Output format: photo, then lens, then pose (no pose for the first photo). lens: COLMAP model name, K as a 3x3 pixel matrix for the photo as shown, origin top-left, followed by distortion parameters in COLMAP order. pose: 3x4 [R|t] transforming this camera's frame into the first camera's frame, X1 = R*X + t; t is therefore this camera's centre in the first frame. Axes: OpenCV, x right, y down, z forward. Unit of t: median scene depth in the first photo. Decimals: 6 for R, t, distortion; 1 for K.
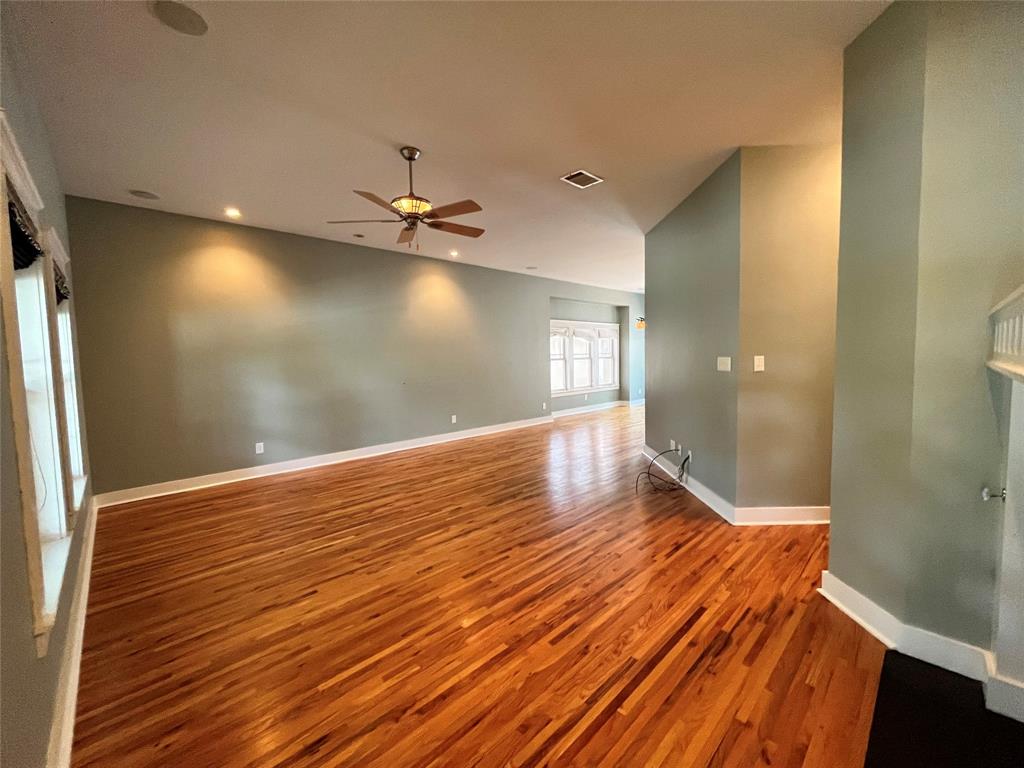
lens RADIAL K [[414.0, 0, 511.0], [0, 414.0, 383.0], [0, 0, 1]] dist [-0.003593, -0.000010]
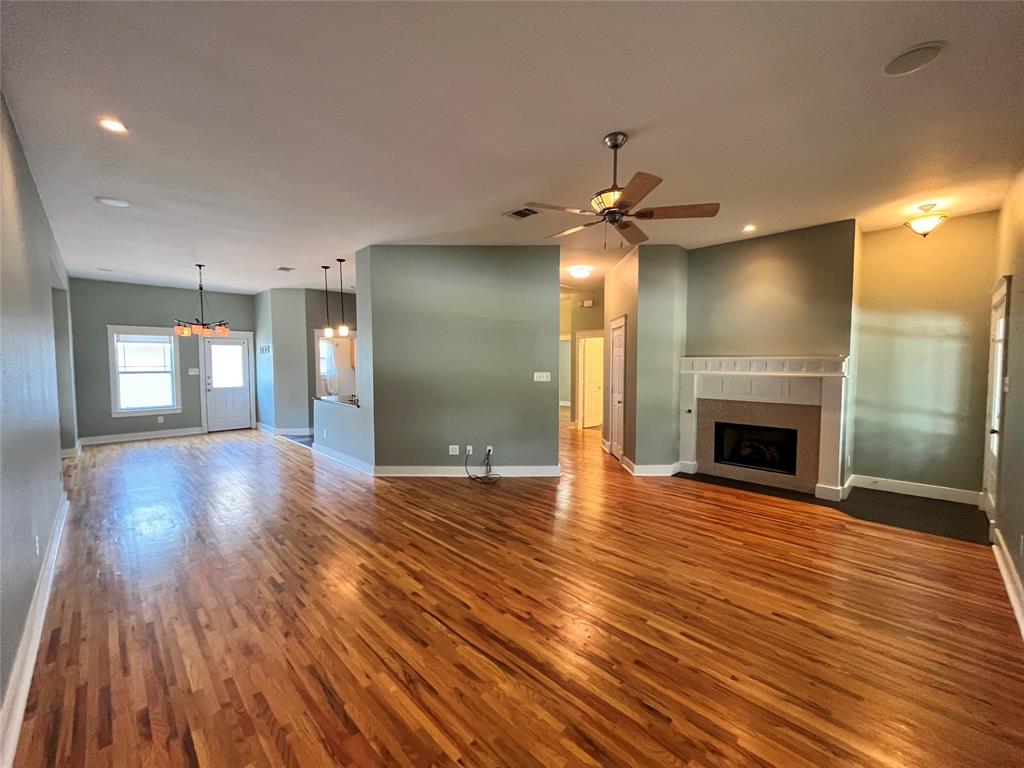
lens RADIAL K [[414.0, 0, 511.0], [0, 414.0, 383.0], [0, 0, 1]] dist [-0.003593, -0.000010]
pose [[-0.016245, -0.029397, 0.999436, -1.118560], [0.067606, 0.997248, 0.030432, -0.085709], [-0.997580, 0.068063, -0.014213, 1.257795]]
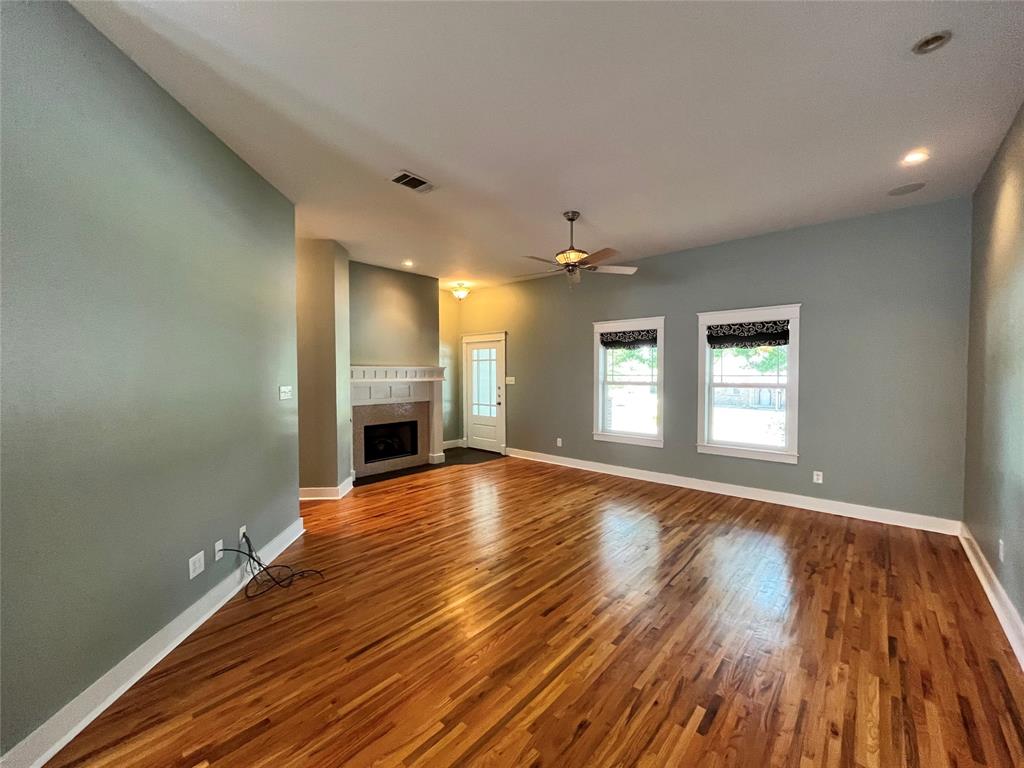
lens RADIAL K [[414.0, 0, 511.0], [0, 414.0, 383.0], [0, 0, 1]] dist [-0.003593, -0.000010]
pose [[-0.996431, 0.025837, -0.080363, 0.053611], [0.018195, 0.995367, 0.094407, -0.170081], [0.082430, 0.092608, -0.992285, 2.261487]]
